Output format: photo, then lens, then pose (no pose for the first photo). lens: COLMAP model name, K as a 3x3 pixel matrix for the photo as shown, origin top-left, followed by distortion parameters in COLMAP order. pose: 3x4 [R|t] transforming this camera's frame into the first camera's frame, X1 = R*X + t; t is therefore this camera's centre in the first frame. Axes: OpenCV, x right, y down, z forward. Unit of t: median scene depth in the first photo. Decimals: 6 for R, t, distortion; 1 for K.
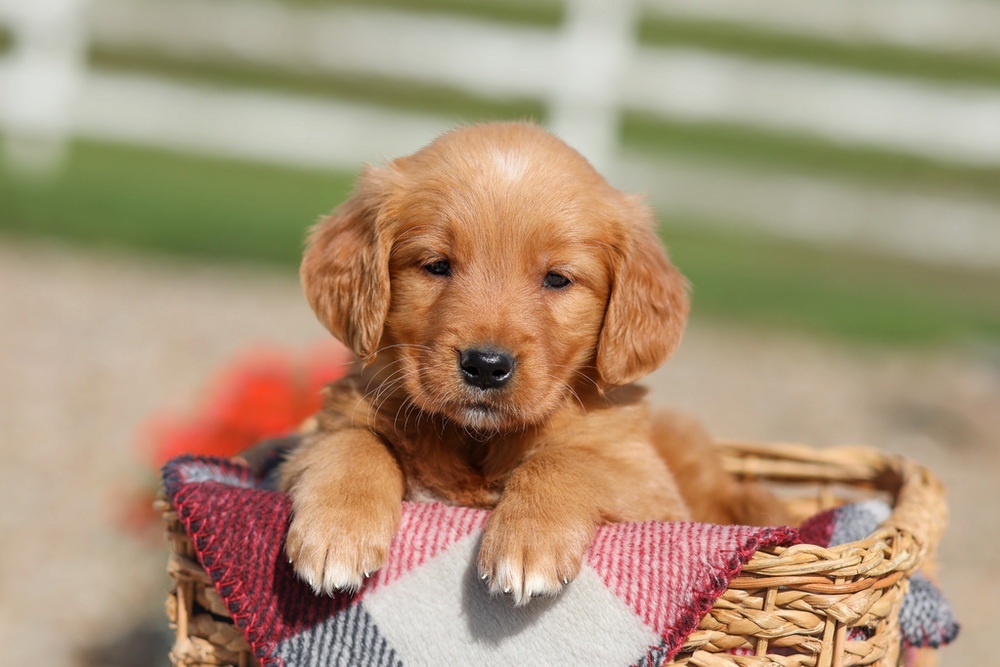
lens RADIAL K [[2881.7, 0, 498.2], [0, 2881.7, 333.0], [0, 0, 1]] dist [0.001787, -0.010569]
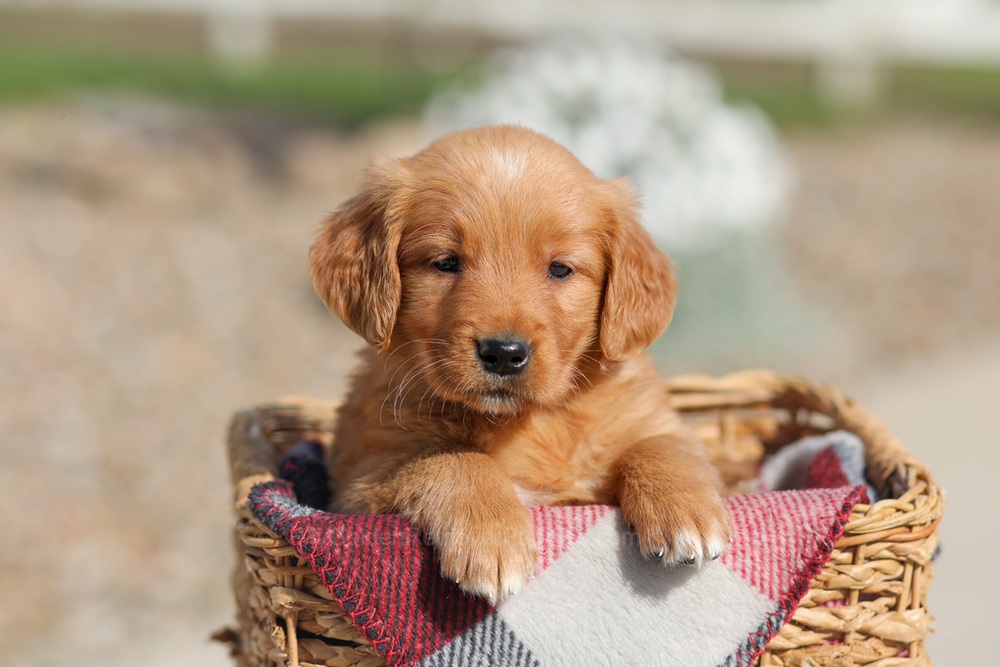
lens RADIAL K [[2881.7, 0, 498.2], [0, 2881.7, 333.0], [0, 0, 1]] dist [0.001787, -0.010569]
pose [[0.937898, -0.125047, 0.323589, -0.379094], [0.093374, 0.989347, 0.111684, -0.126026], [-0.334108, -0.074534, 0.939583, 0.020508]]
